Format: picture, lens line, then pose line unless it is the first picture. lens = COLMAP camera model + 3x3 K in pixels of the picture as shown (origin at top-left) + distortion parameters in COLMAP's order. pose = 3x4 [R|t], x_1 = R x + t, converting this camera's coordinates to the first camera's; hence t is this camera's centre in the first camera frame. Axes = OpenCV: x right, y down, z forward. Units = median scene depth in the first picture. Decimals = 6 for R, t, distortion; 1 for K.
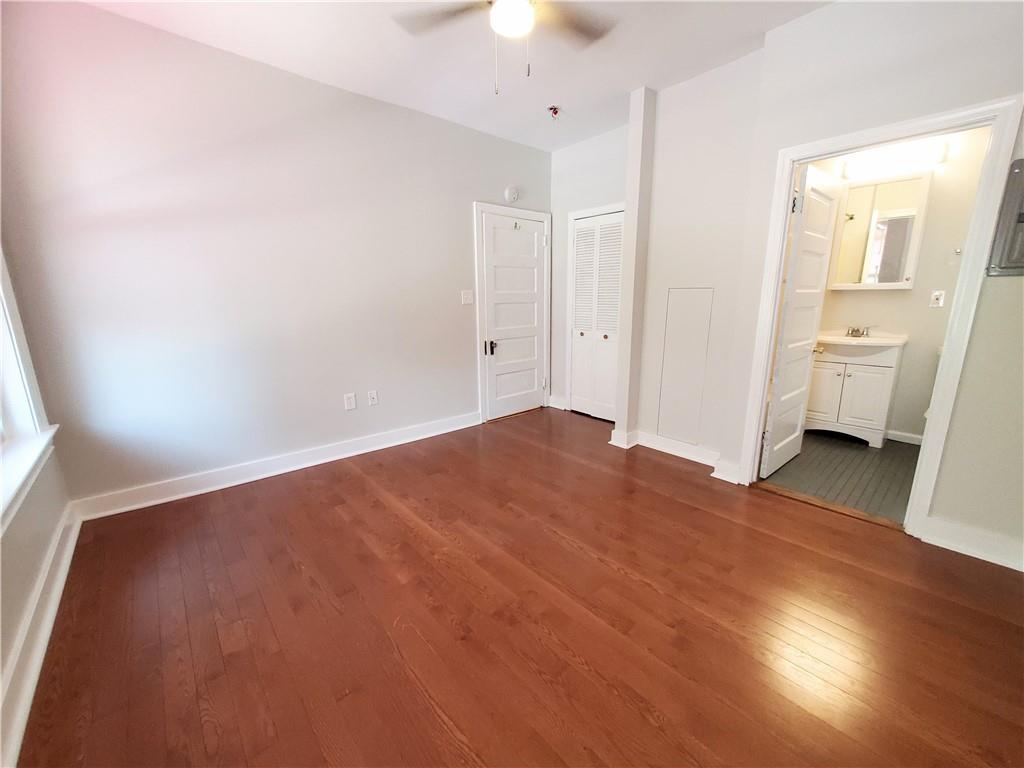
lens RADIAL K [[413.1, 0, 512.0], [0, 413.1, 384.0], [0, 0, 1]] dist [0.000001, -0.000080]
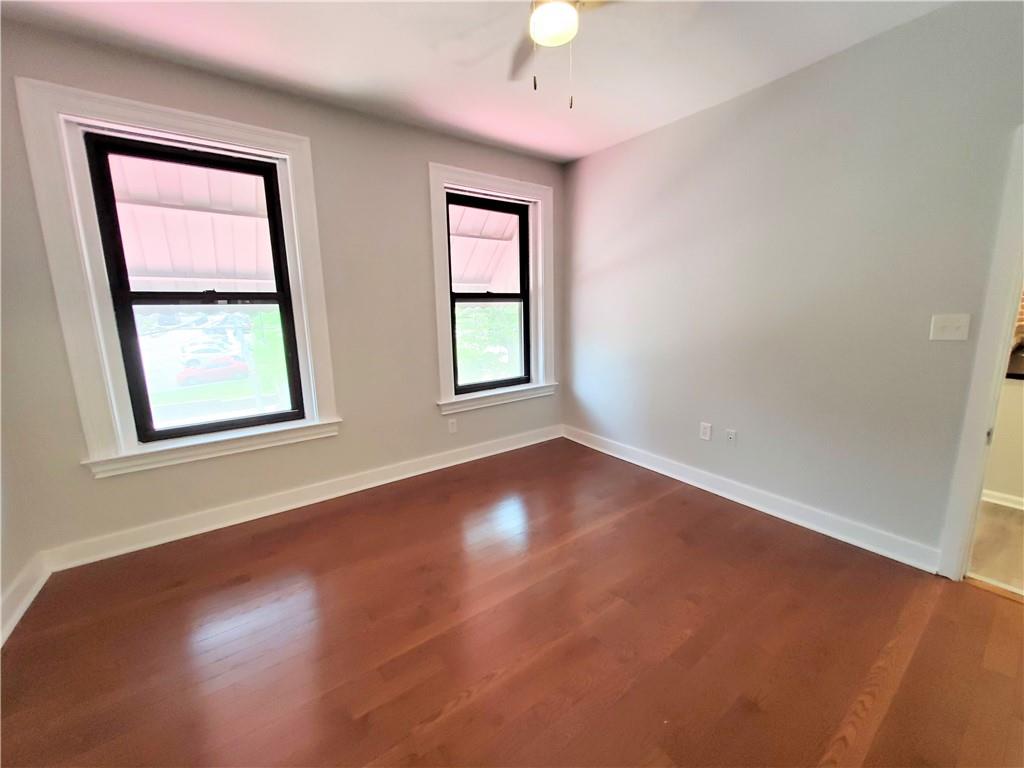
lens RADIAL K [[401.7, 0, 512.8], [0, 401.7, 381.7], [0, 0, 1]] dist [-0.001228, 0.000015]
pose [[-0.088272, 0.184248, -0.978908, 0.635172], [-0.189194, 0.961754, 0.198080, -0.200793], [0.977964, 0.202689, -0.050038, 0.719133]]
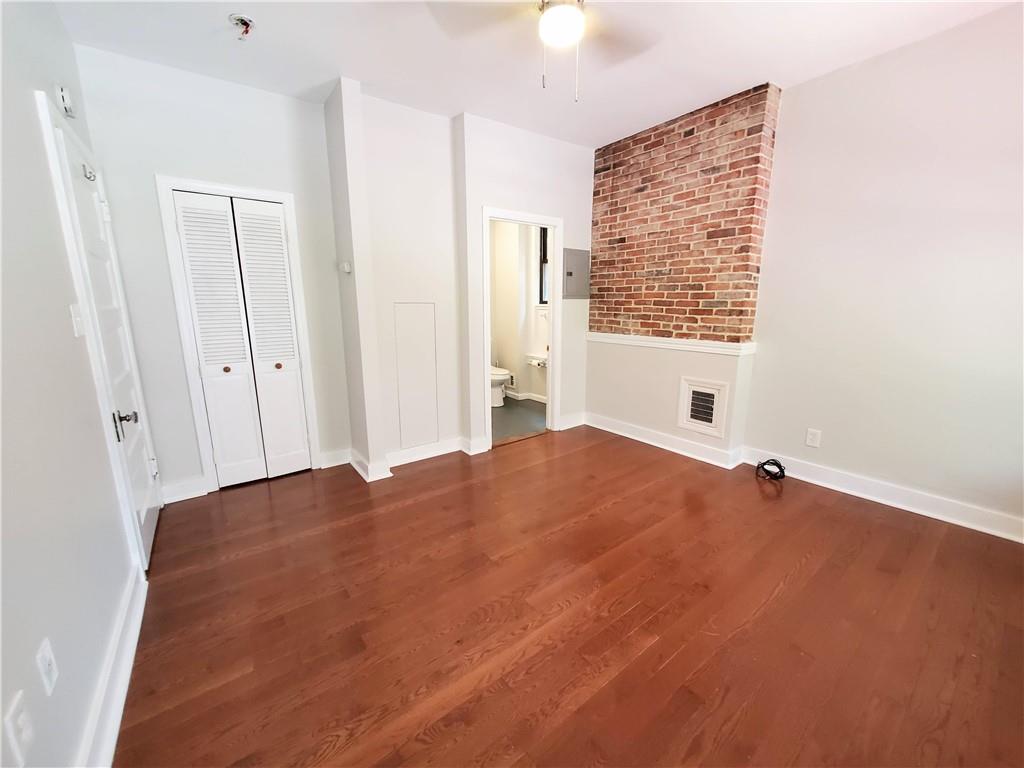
lens RADIAL K [[413.1, 0, 512.0], [0, 413.1, 384.0], [0, 0, 1]] dist [0.000001, -0.000080]
pose [[0.050691, -0.183485, 0.981715, -0.724002], [0.215409, 0.961851, 0.168649, -0.173821], [-0.975207, 0.202921, 0.088281, 0.776333]]
